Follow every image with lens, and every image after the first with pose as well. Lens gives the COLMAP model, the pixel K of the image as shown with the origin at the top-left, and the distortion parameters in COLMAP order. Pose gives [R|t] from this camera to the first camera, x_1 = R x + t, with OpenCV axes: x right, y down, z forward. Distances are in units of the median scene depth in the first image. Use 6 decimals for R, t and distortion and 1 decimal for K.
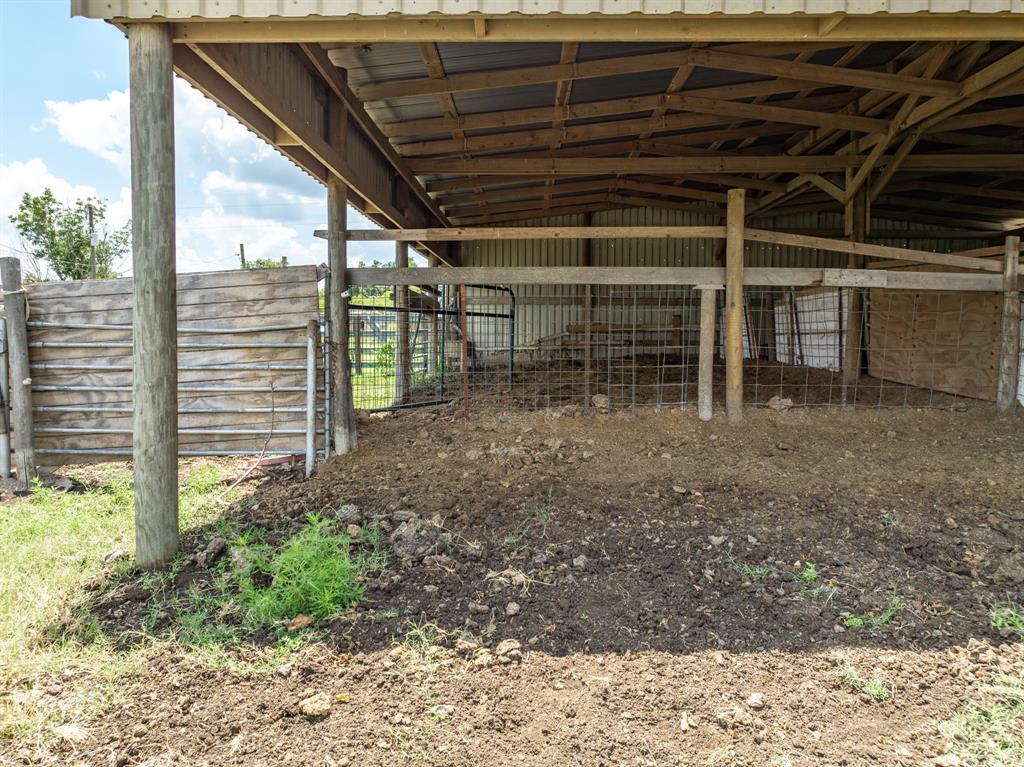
lens RADIAL K [[733.2, 0, 512.0], [0, 733.2, 383.5], [0, 0, 1]] dist [-0.008161, -0.009133]
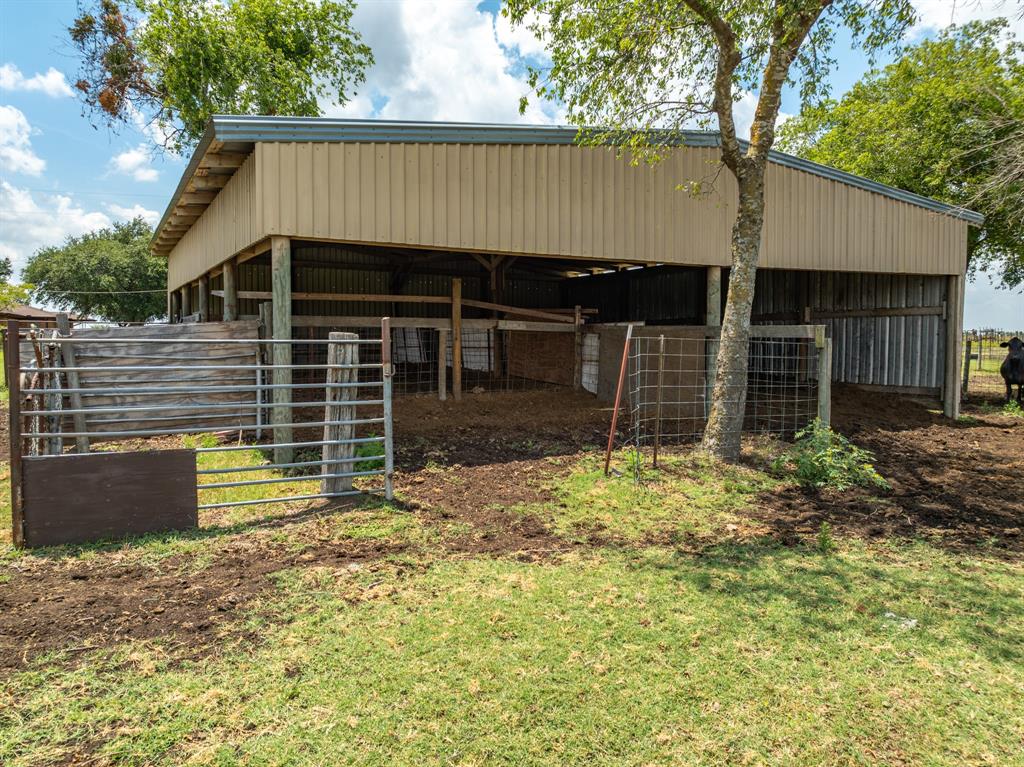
lens RADIAL K [[733.2, 0, 512.0], [0, 733.2, 383.5], [0, 0, 1]] dist [-0.008161, -0.009133]
pose [[0.864705, -0.030033, 0.501381, -0.522994], [0.029637, 0.999522, 0.008759, -0.004679], [-0.501404, 0.007286, 0.865182, -0.703465]]
